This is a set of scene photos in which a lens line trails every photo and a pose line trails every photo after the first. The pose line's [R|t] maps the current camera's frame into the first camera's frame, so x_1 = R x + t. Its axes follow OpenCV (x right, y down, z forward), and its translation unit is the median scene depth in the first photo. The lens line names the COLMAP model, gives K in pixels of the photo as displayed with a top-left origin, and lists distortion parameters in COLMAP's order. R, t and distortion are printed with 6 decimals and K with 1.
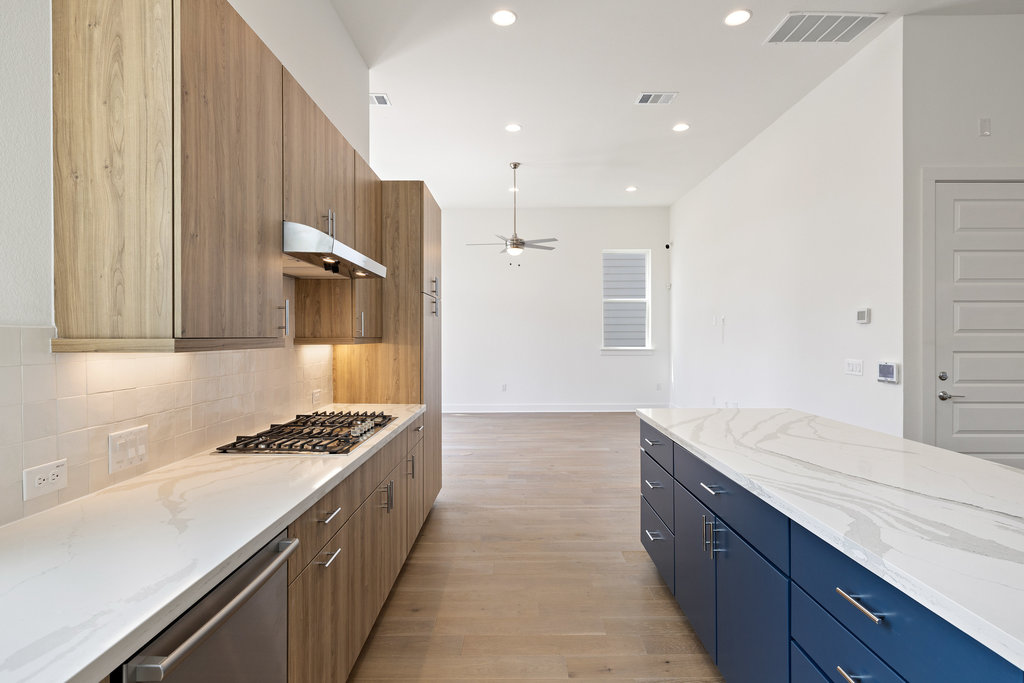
lens RADIAL K [[524.7, 0, 512.0], [0, 524.7, 341.5], [0, 0, 1]] dist [-0.000089, 0.000814]
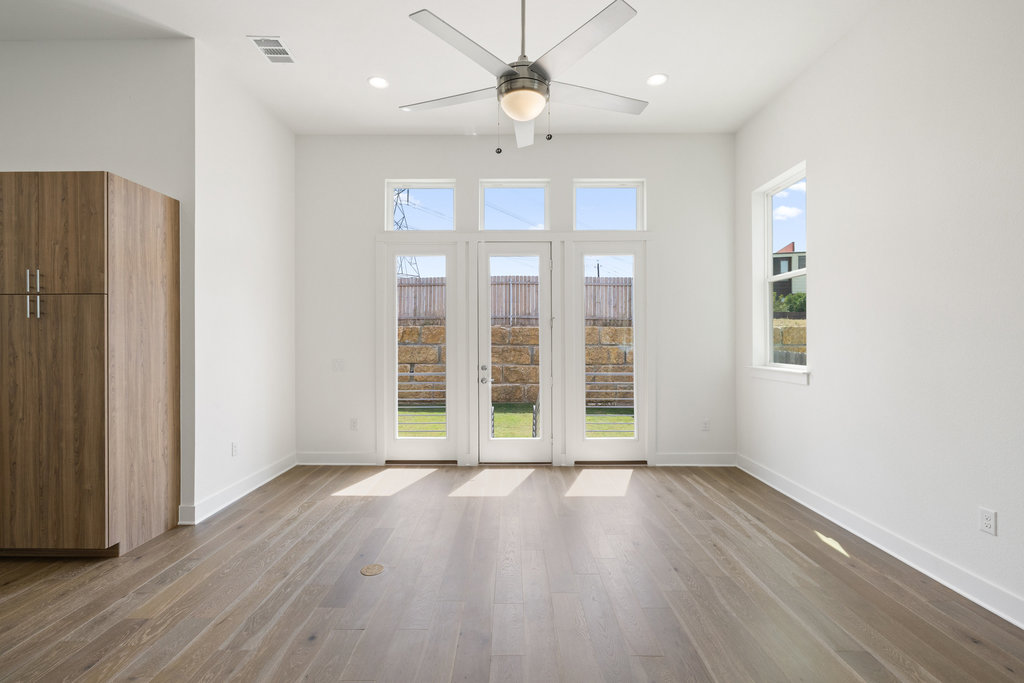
lens RADIAL K [[462.9, 0, 512.0], [0, 462.9, 341.5], [0, 0, 1]] dist [-0.000335, 0.000164]
pose [[-0.010418, 0.006284, -0.999926, 0.617293], [-0.007321, 0.999953, 0.006360, -0.028374], [0.999919, 0.007387, -0.010372, 1.920982]]
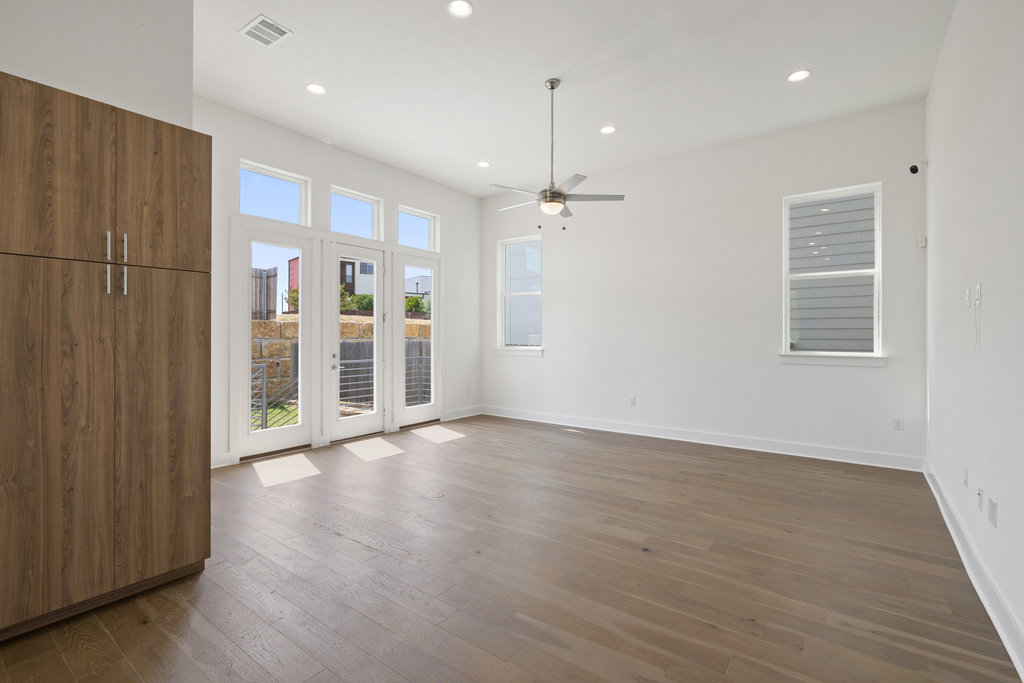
lens RADIAL K [[472.6, 0, 510.1], [0, 472.6, 337.0], [0, 0, 1]] dist [-0.001044, -0.000176]
pose [[0.805165, 0.007558, -0.593003, 0.631987], [-0.010518, 0.999944, -0.001536, -0.005303], [0.592958, 0.007474, 0.805199, 0.904254]]
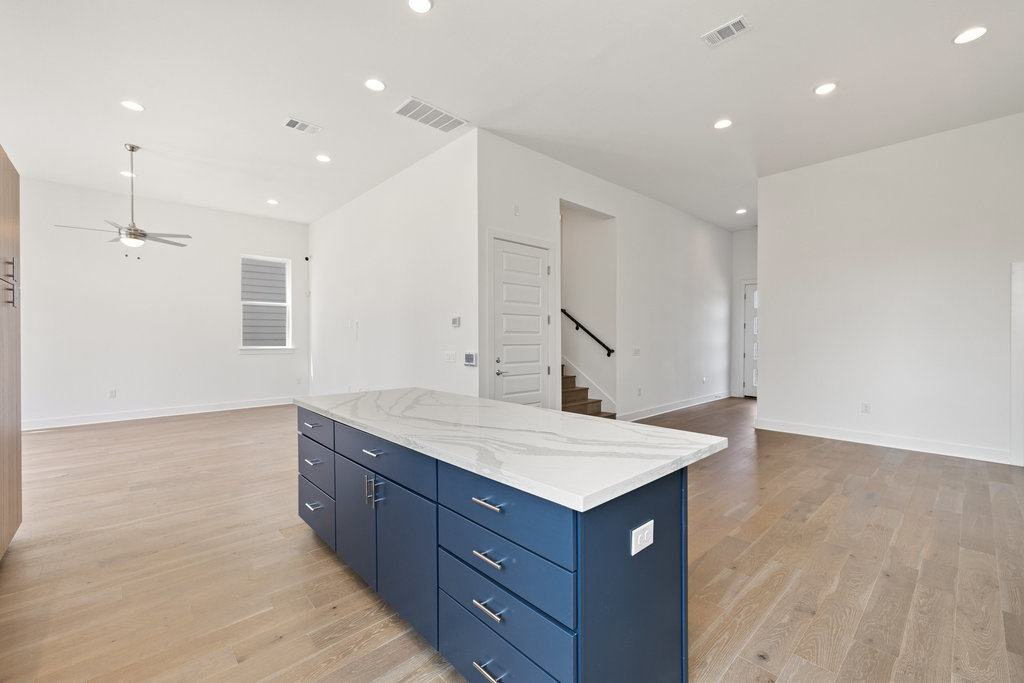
lens RADIAL K [[427.7, 0, 512.0], [0, 427.7, 341.5], [0, 0, 1]] dist [0.002034, 0.000281]
pose [[0.732151, -0.003956, 0.681130, -0.037470], [0.006120, 0.999981, -0.000772, 0.009794], [-0.681114, 0.004734, 0.732162, 0.012902]]
